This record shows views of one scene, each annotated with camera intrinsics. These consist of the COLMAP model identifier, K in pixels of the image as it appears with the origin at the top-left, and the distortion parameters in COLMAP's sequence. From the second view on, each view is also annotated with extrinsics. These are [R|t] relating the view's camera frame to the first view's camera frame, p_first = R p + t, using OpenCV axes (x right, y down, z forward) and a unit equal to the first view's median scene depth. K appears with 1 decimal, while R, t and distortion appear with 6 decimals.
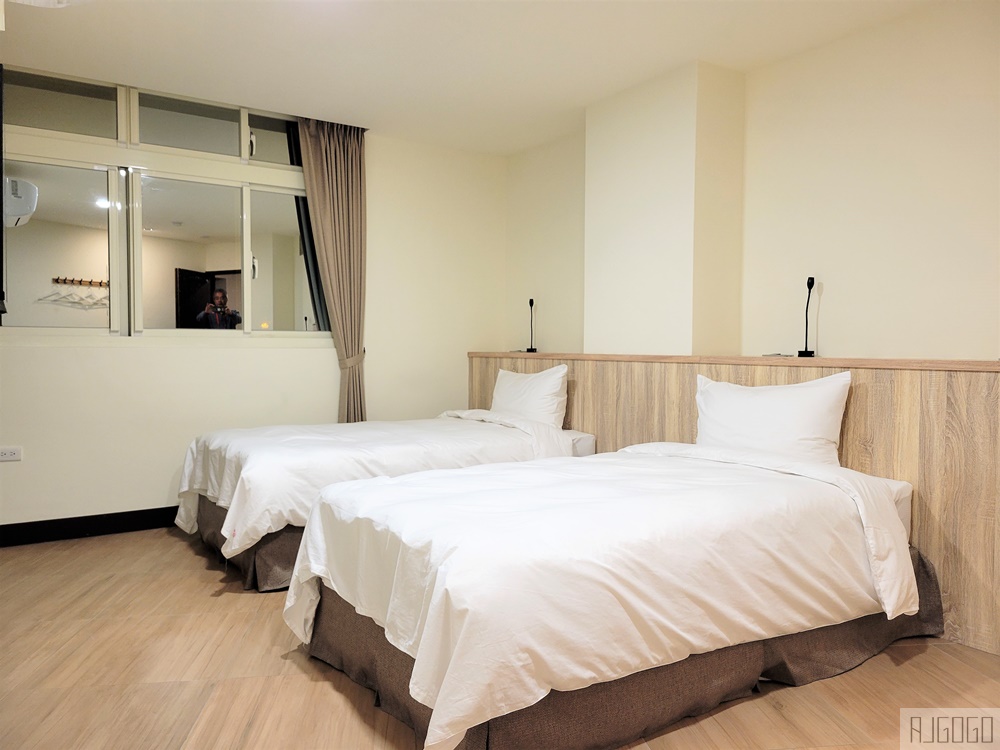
lens RADIAL K [[778.0, 0, 497.7], [0, 778.0, 373.8], [0, 0, 1]] dist [0.048130, -0.034598]
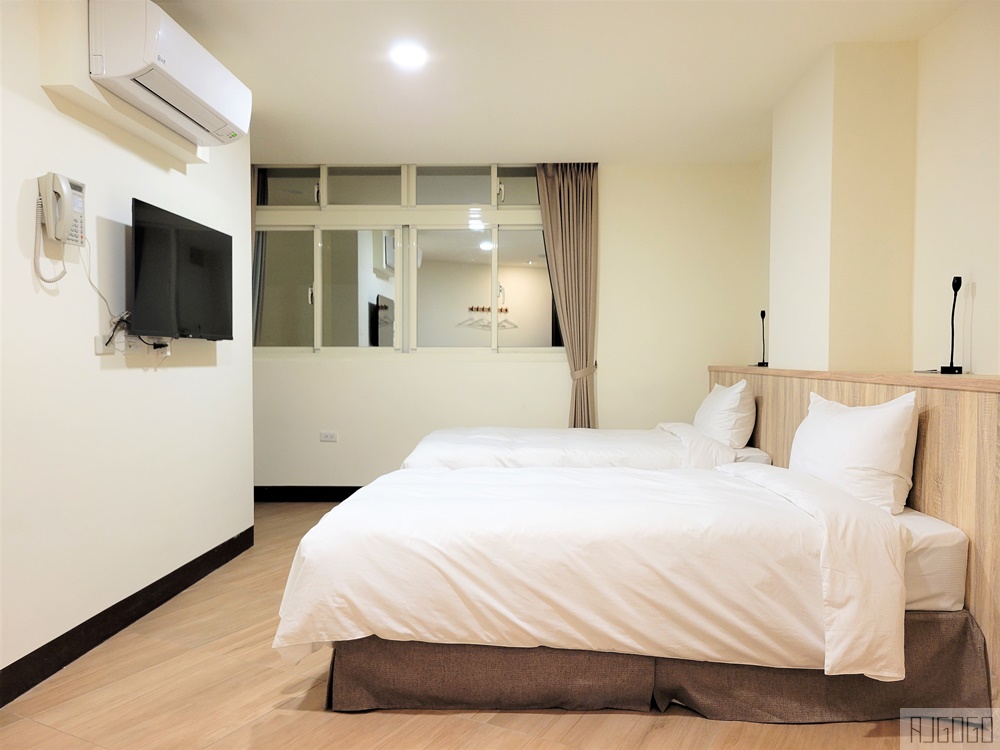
lens RADIAL K [[778.0, 0, 502.9], [0, 778.0, 383.5], [0, 0, 1]] dist [0.048130, -0.034598]
pose [[0.802933, 0.017309, -0.595817, 0.634885], [-0.019926, 0.999799, 0.002193, -0.004906], [0.595736, 0.010112, 0.803117, 0.071407]]
